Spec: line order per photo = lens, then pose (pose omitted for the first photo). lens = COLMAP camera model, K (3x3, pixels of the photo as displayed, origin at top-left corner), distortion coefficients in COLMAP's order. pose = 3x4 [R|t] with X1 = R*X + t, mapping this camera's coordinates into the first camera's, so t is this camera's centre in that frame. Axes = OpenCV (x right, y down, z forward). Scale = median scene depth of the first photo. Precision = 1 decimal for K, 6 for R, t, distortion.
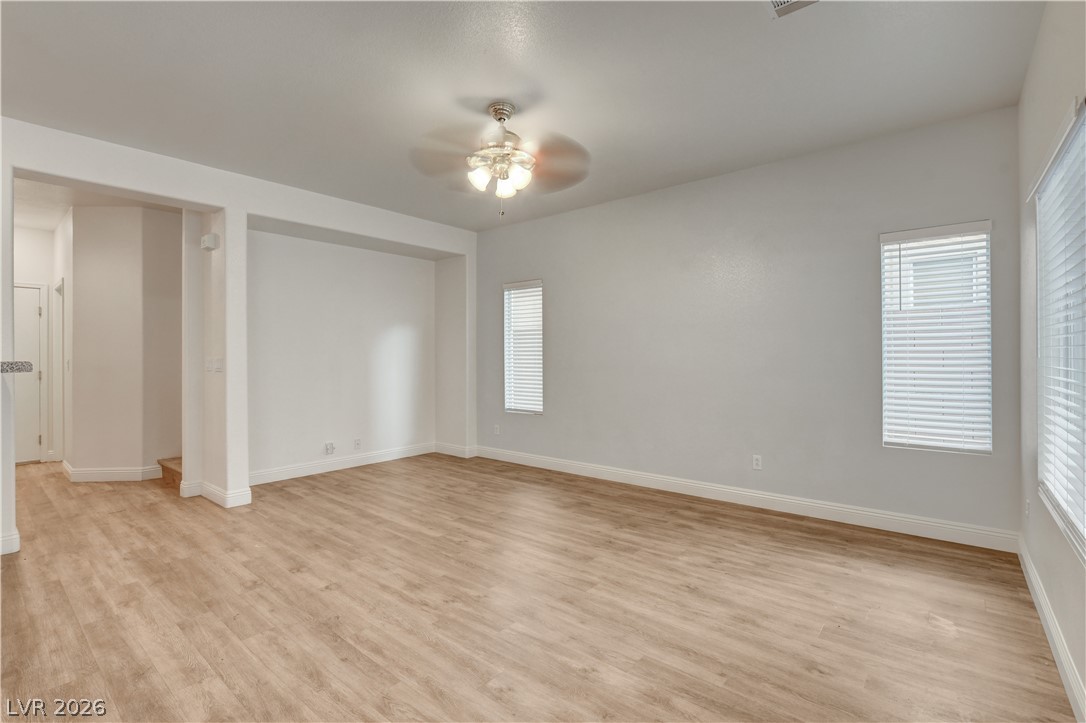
lens RADIAL K [[492.1, 0, 535.6], [0, 492.1, 358.9], [0, 0, 1]] dist [-0.012564, -0.000002]
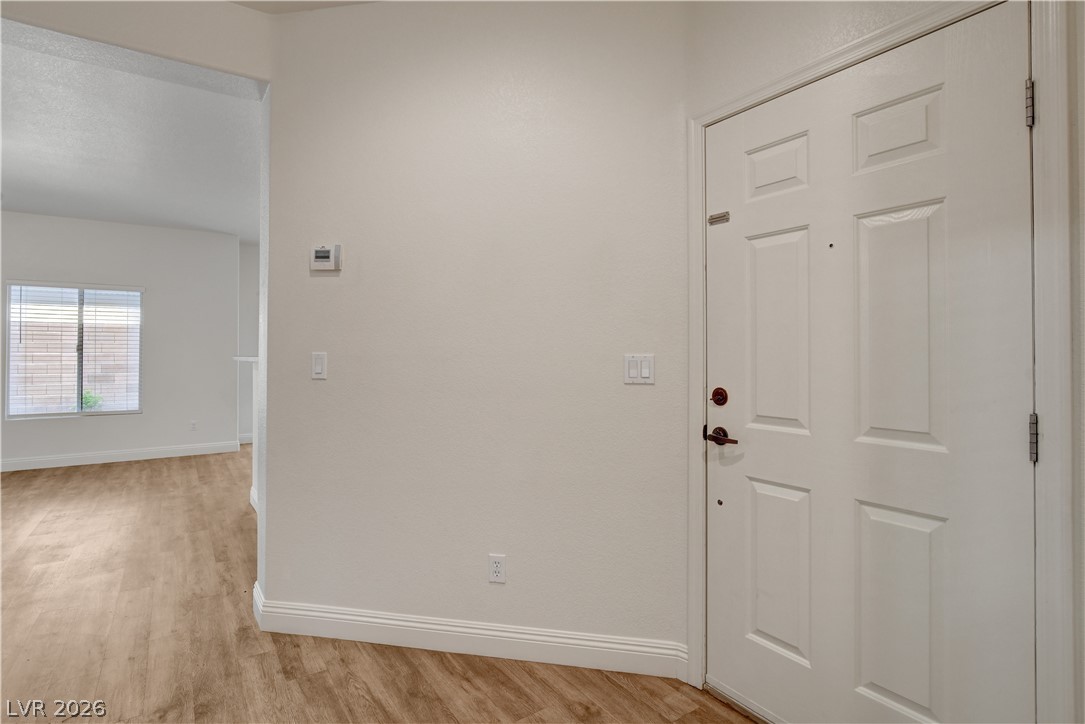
lens RADIAL K [[544.3, 0, 545.2], [0, 544.3, 354.8], [0, 0, 1]] dist [0.000279, 0.000027]
pose [[-0.964240, 0.007388, 0.264928, -1.917224], [0.007408, 0.999972, -0.000922, -0.001445], [-0.264927, 0.001073, -0.964268, 1.879885]]
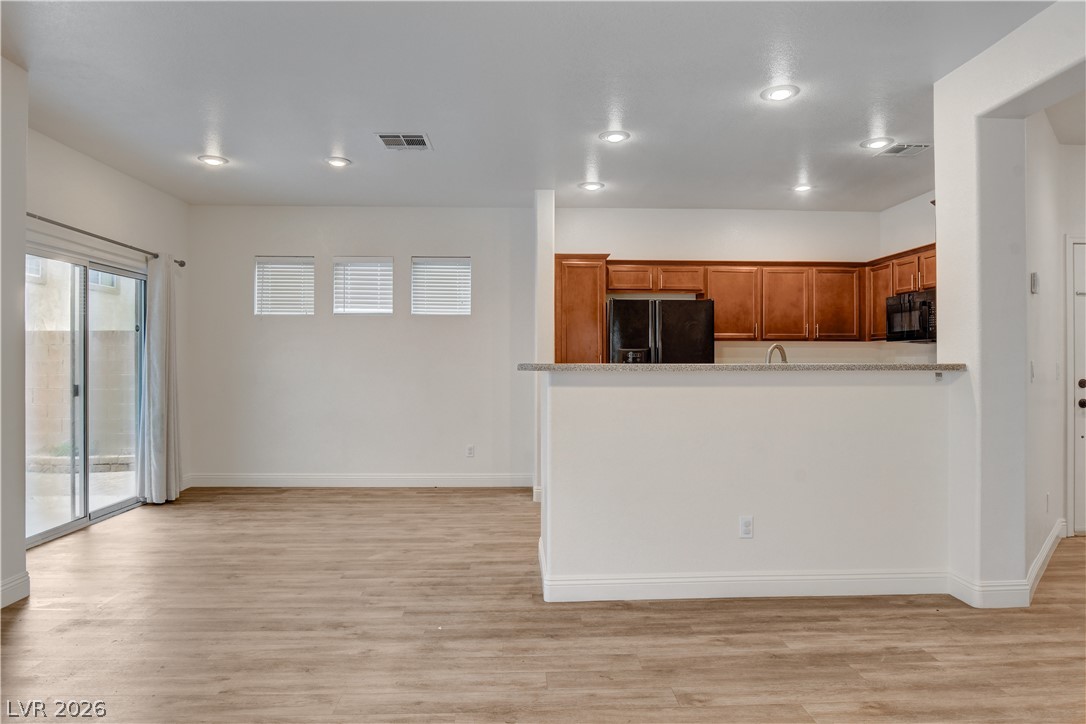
lens RADIAL K [[659.1, 0, 549.8], [0, 659.1, 363.2], [0, 0, 1]] dist [-0.028222, -0.000209]
pose [[-0.729462, 0.004290, -0.684008, 0.171257], [0.000158, 0.999981, 0.006104, -0.007864], [0.684022, 0.004345, -0.729449, 1.415987]]
